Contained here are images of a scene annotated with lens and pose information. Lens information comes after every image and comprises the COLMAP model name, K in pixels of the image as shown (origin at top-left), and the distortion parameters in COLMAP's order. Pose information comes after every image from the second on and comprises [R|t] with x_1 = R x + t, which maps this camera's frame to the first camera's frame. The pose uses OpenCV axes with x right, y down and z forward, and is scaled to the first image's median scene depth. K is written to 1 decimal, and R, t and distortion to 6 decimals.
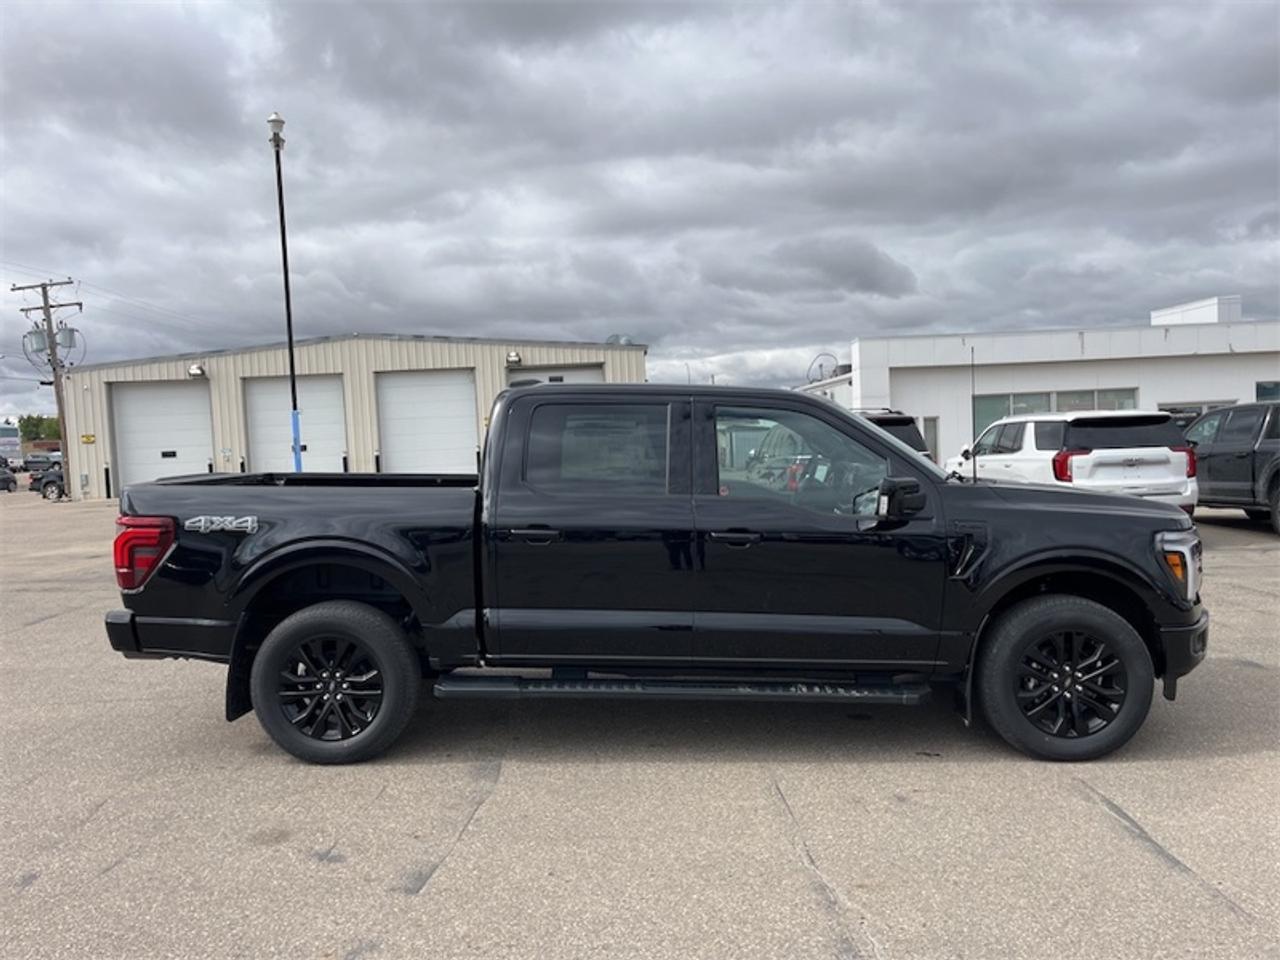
lens RADIAL K [[973.3, 0, 643.6], [0, 973.3, 474.4], [0, 0, 1]] dist [0.058237, -0.074156]
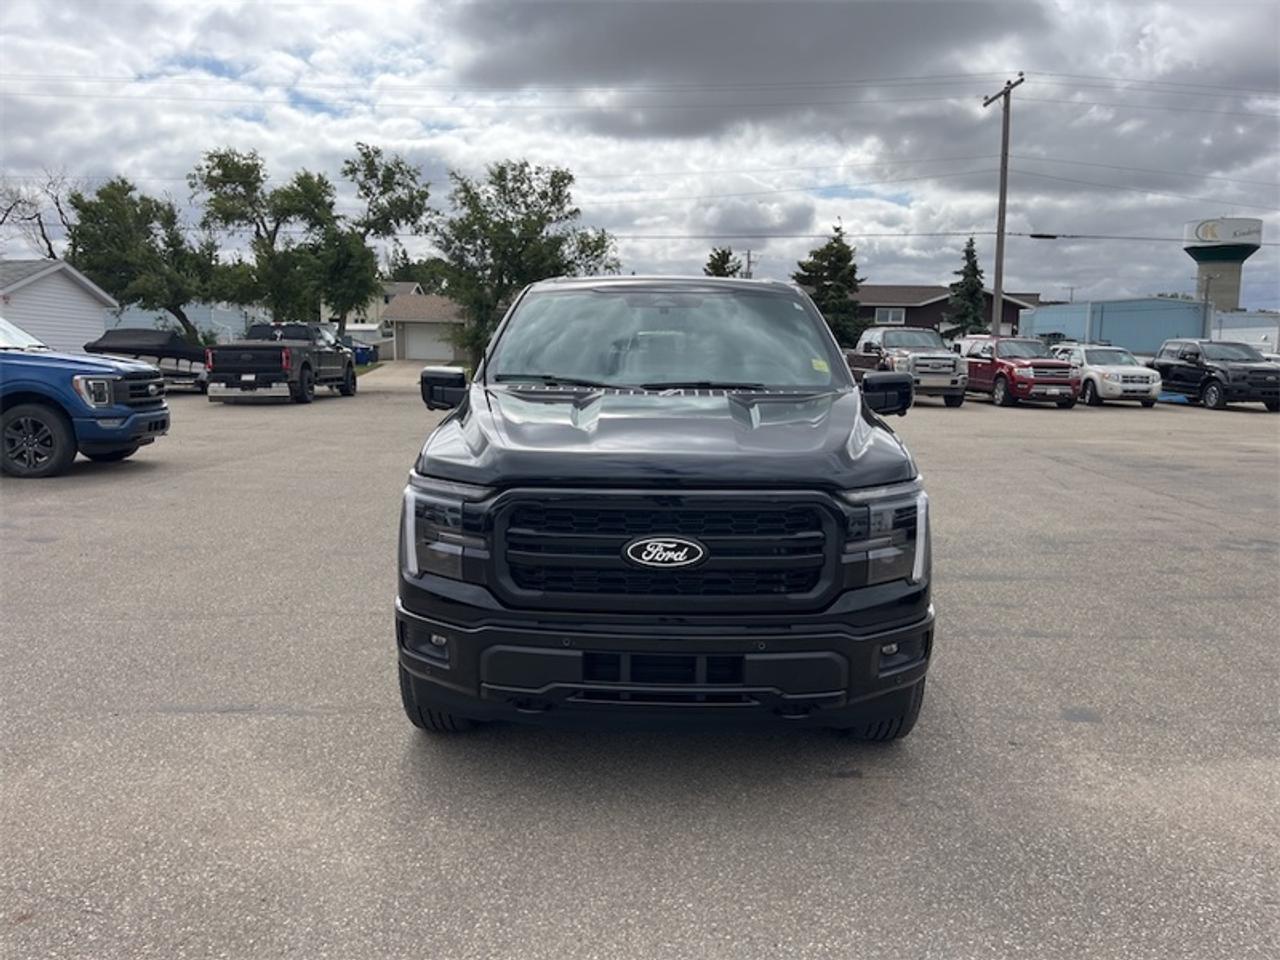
lens RADIAL K [[973.3, 0, 649.8], [0, 973.3, 475.1], [0, 0, 1]] dist [0.058237, -0.074156]
pose [[0.009550, 0.163441, -0.986507, 0.172275], [-0.051671, 0.985314, 0.162744, -0.008573], [0.998619, 0.049419, 0.017855, 0.162394]]
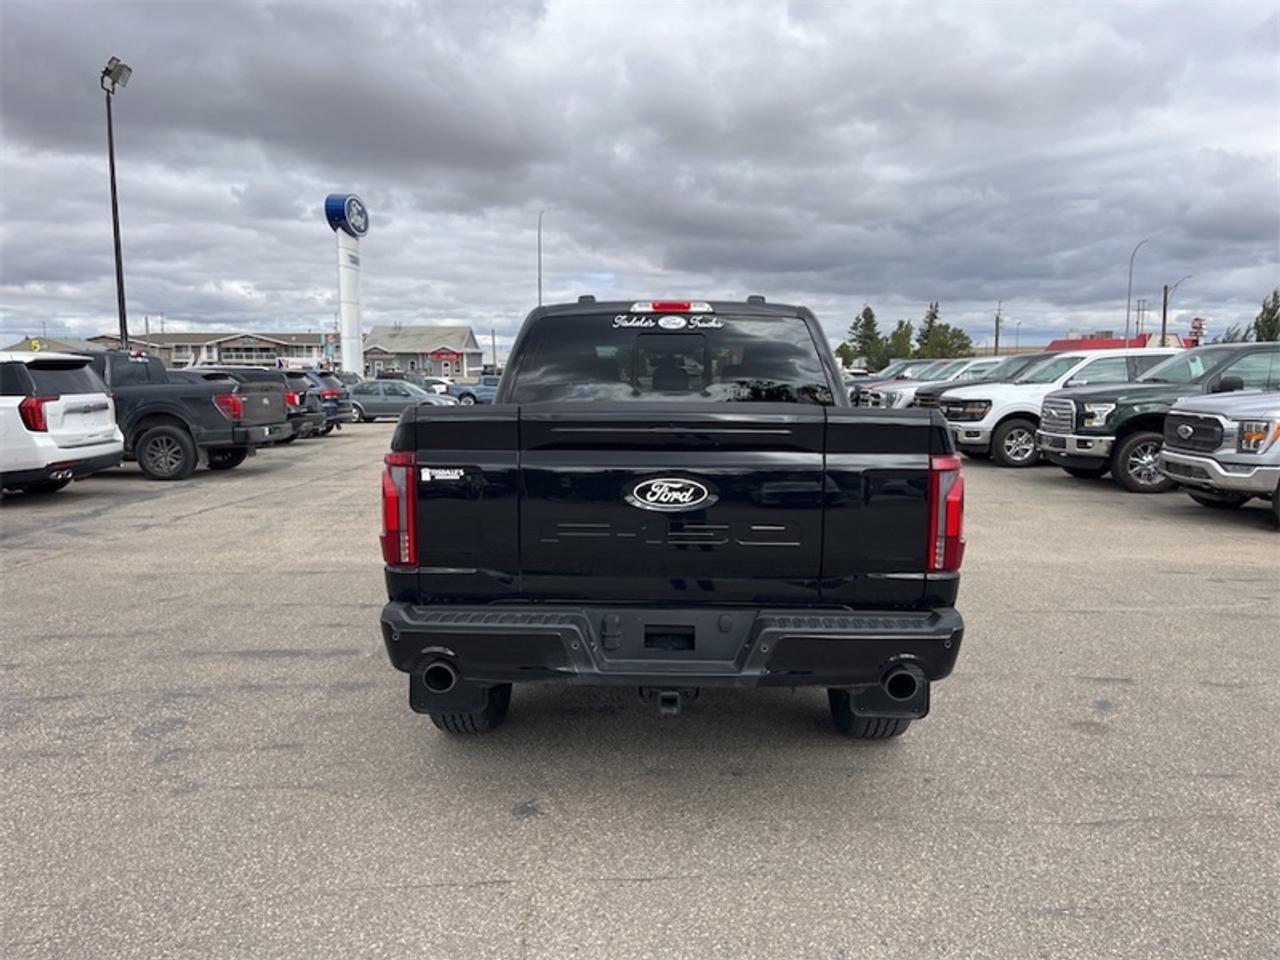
lens RADIAL K [[973.3, 0, 642.1], [0, 973.3, 477.2], [0, 0, 1]] dist [0.058237, -0.074156]
pose [[-0.008918, -0.077289, 0.996969, -0.165755], [0.037833, 0.996269, 0.077573, 0.000031], [-0.999244, 0.038410, -0.005961, 0.173797]]
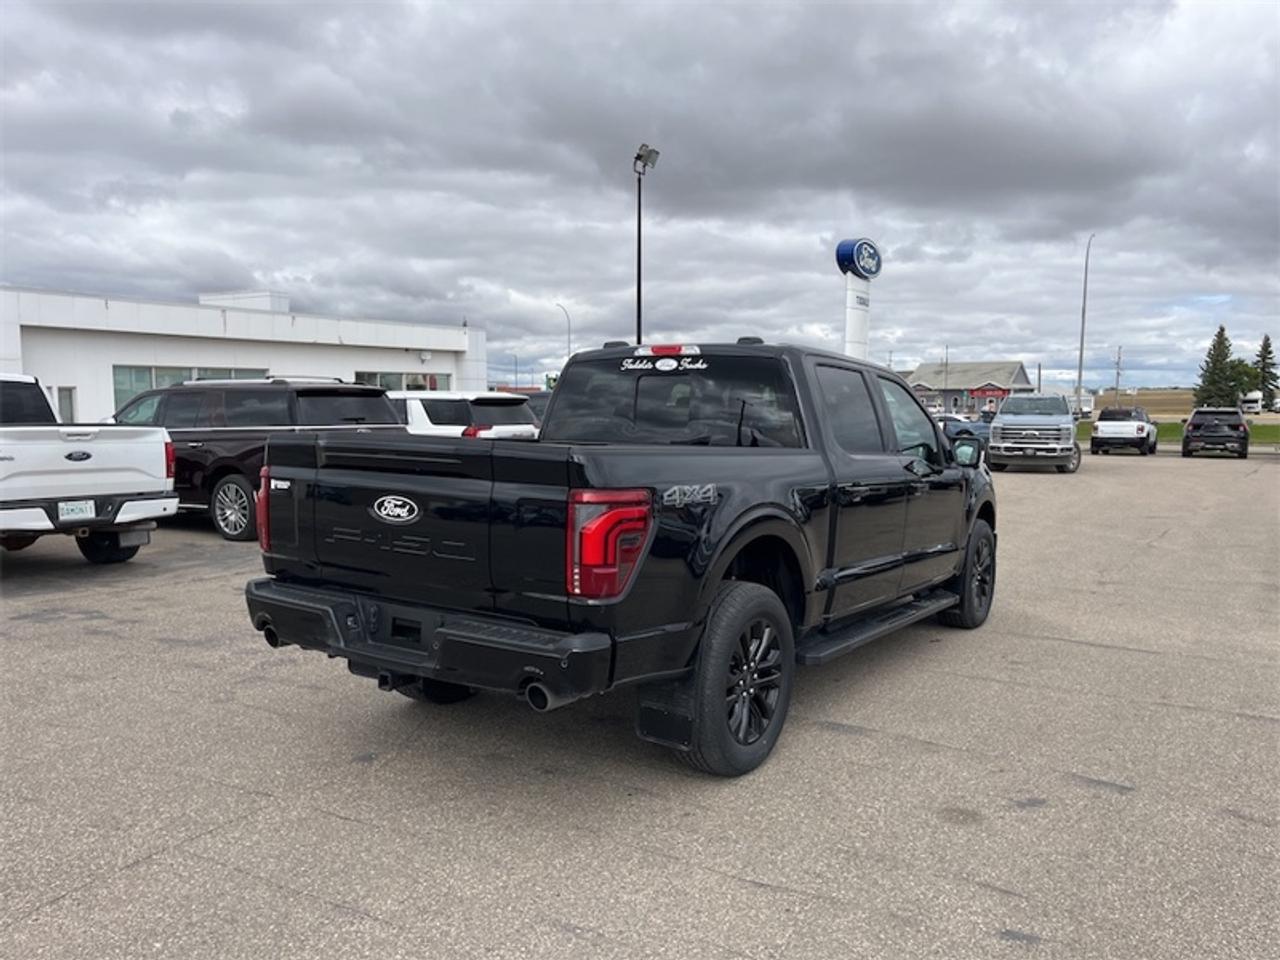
lens RADIAL K [[973.3, 0, 640.6], [0, 973.3, 478.0], [0, 0, 1]] dist [0.058237, -0.074156]
pose [[0.525311, -0.028512, 0.850433, -0.155503], [0.009086, 0.999569, 0.027900, 0.002260], [-0.850862, -0.006929, 0.525344, 0.090618]]
